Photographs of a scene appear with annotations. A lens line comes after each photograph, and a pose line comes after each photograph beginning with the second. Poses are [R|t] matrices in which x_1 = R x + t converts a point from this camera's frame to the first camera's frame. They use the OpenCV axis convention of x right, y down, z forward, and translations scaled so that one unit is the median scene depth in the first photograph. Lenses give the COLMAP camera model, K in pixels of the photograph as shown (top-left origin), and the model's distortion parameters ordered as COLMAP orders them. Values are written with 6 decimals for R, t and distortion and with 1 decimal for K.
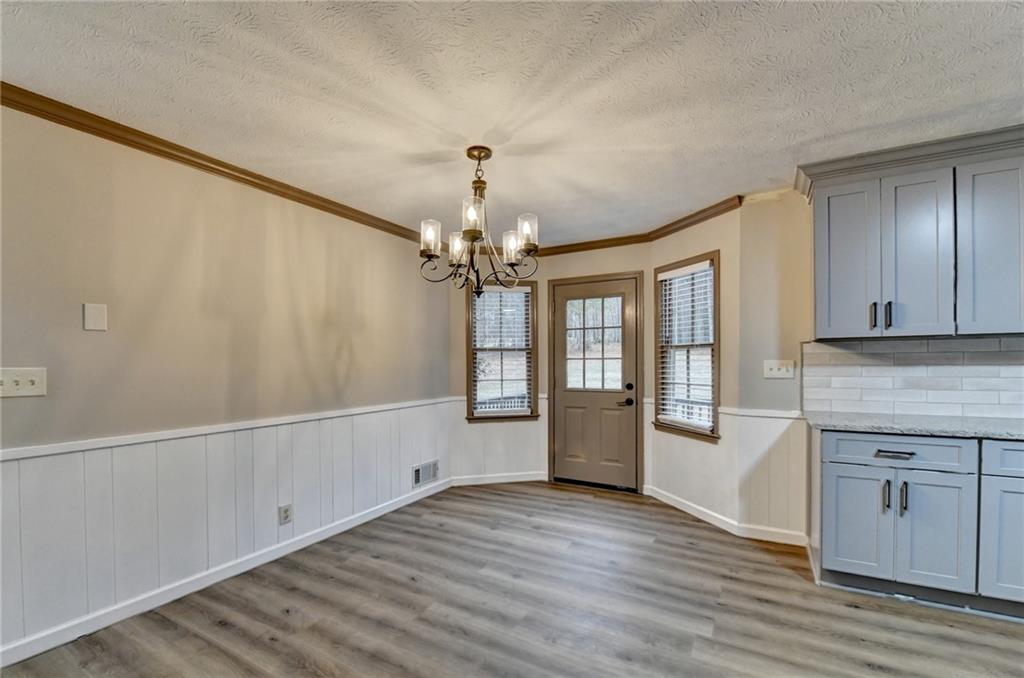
lens RADIAL K [[435.9, 0, 496.3], [0, 435.9, 361.1], [0, 0, 1]] dist [-0.018720, -0.000933]
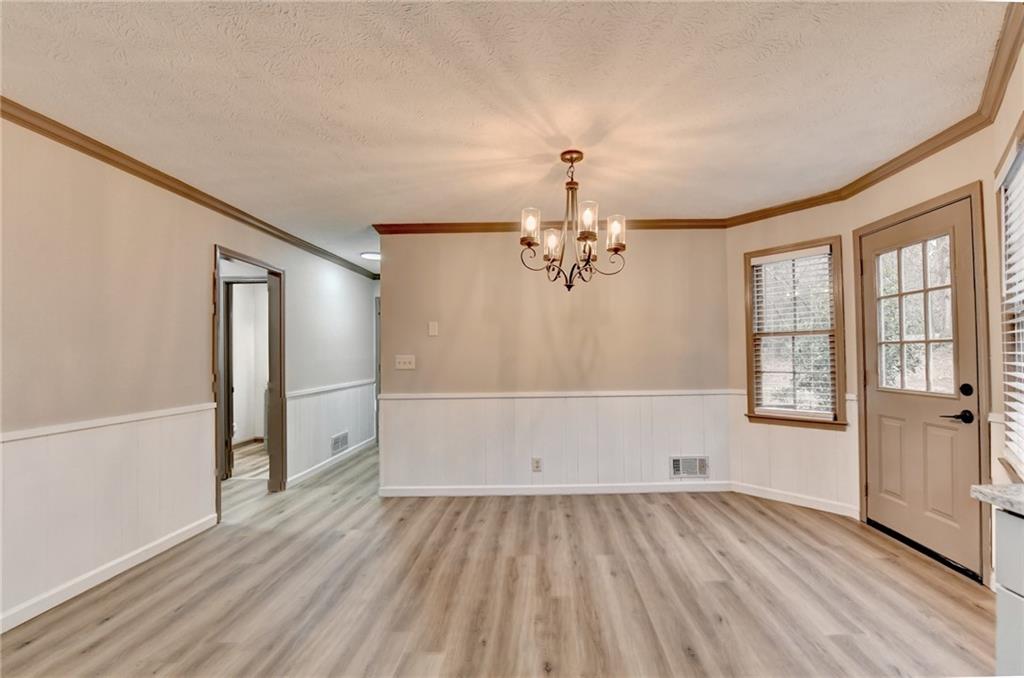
lens RADIAL K [[435.9, 0, 537.4], [0, 435.9, 344.4], [0, 0, 1]] dist [-0.018720, -0.000933]
pose [[0.495340, -0.023141, -0.868391, 0.574688], [0.010694, 0.999732, -0.020541, 0.005390], [0.868634, 0.000889, 0.495454, 0.268742]]
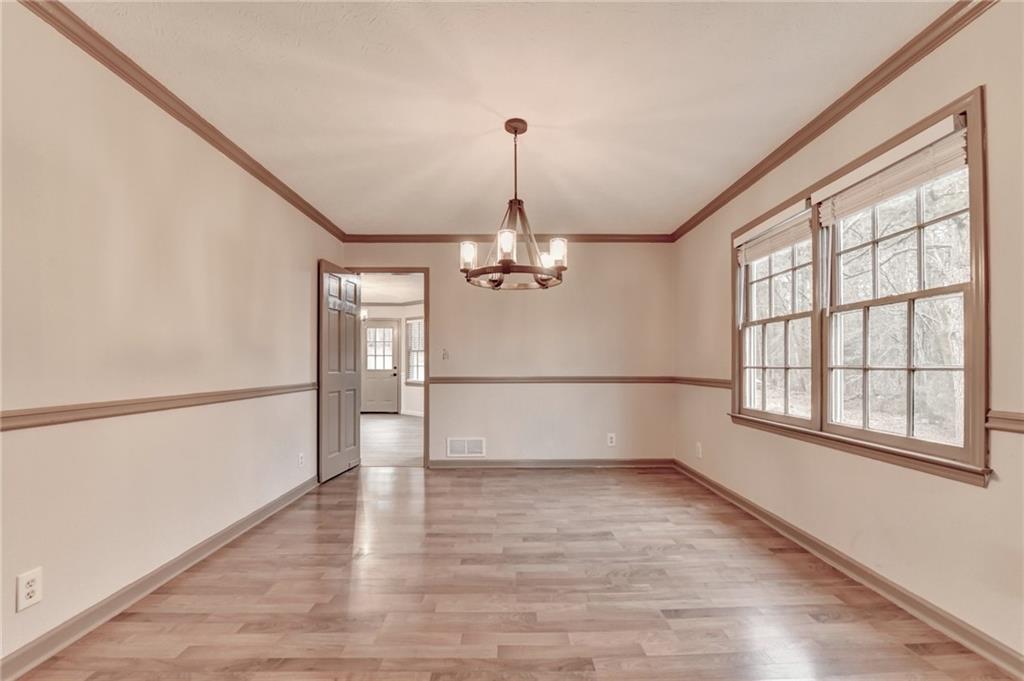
lens RADIAL K [[435.9, 0, 507.4], [0, 435.9, 367.4], [0, 0, 1]] dist [-0.018720, -0.000933]
pose [[0.872492, -0.003357, 0.488617, -0.349555], [-0.001569, 0.999952, 0.009672, 0.036321], [-0.488626, -0.009206, 0.872445, -1.499704]]
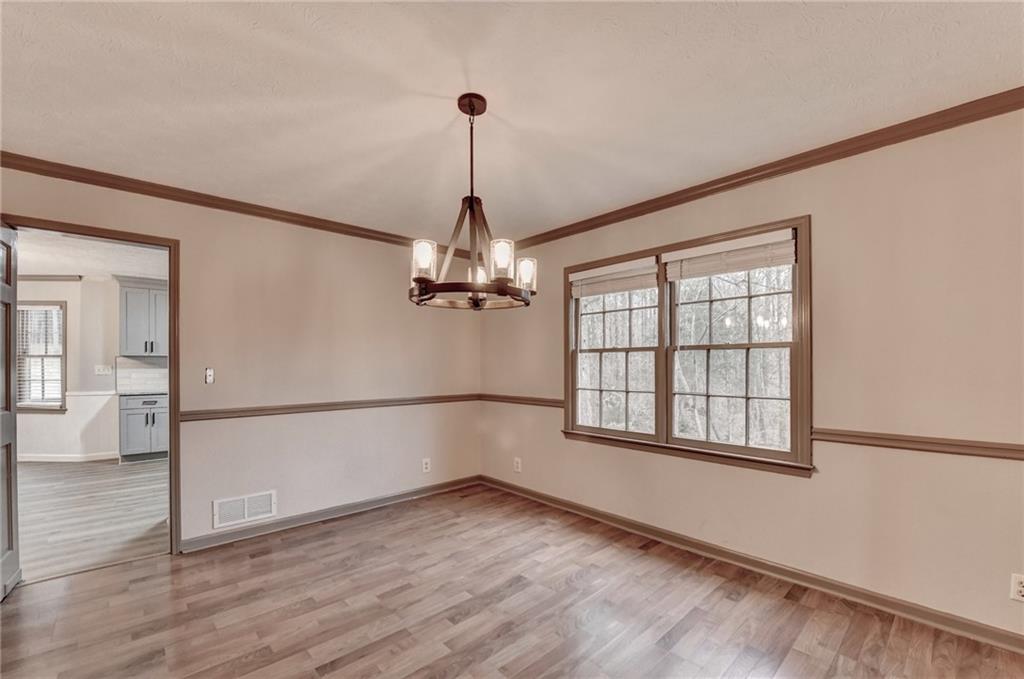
lens RADIAL K [[435.9, 0, 504.6], [0, 435.9, 365.6], [0, 0, 1]] dist [-0.018720, -0.000933]
pose [[0.309906, -0.006001, 0.950748, -0.513409], [-0.004623, 0.999959, 0.007819, -0.020762], [-0.950756, -0.006818, 0.309866, -1.086949]]
